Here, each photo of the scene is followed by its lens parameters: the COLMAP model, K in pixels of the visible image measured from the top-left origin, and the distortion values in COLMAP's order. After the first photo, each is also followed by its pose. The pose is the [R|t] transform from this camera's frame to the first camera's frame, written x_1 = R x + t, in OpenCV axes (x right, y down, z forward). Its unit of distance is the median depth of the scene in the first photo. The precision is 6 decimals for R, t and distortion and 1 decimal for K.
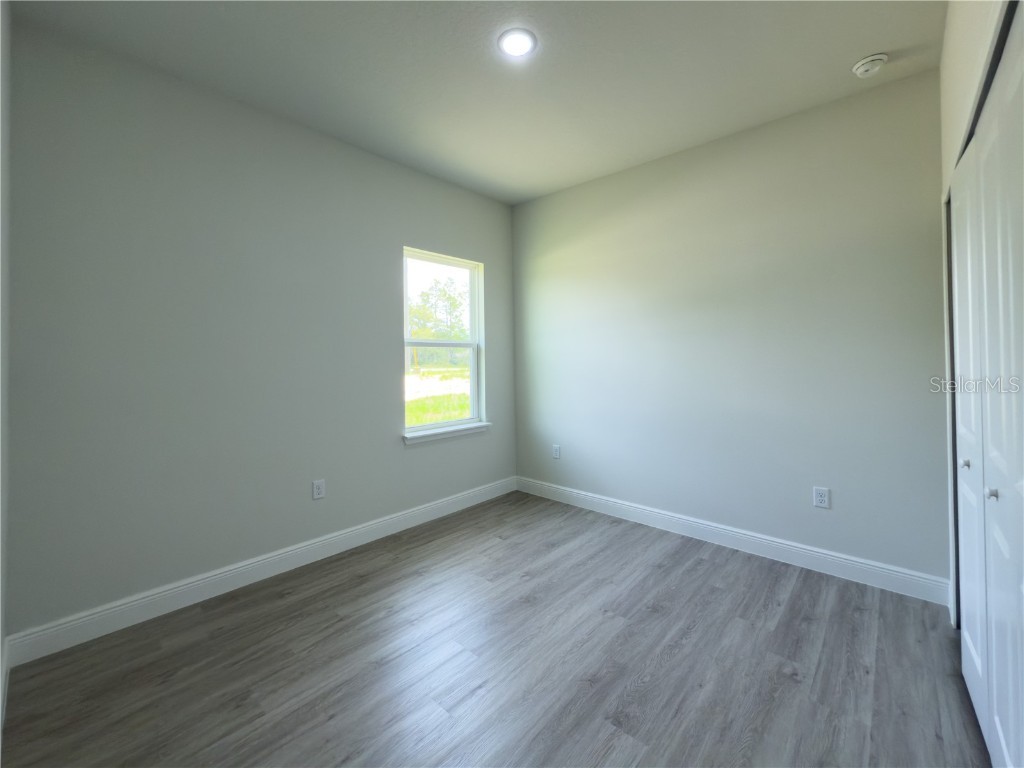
lens RADIAL K [[416.3, 0, 512.0], [0, 416.3, 384.0], [0, 0, 1]] dist [-0.000083, 0.000030]
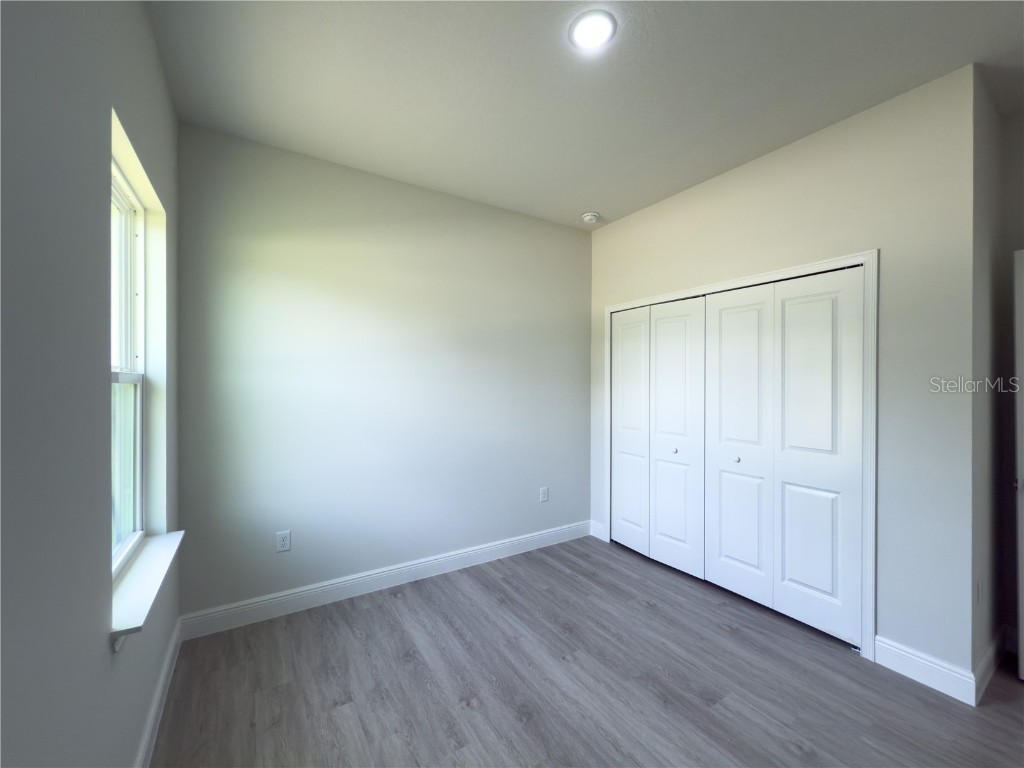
lens RADIAL K [[416.3, 0, 512.0], [0, 416.3, 384.0], [0, 0, 1]] dist [-0.000083, 0.000030]
pose [[0.271604, 0.008757, 0.962369, -0.622575], [0.054158, 0.998235, -0.024369, -0.063955], [-0.960884, 0.058739, 0.270650, 0.677755]]
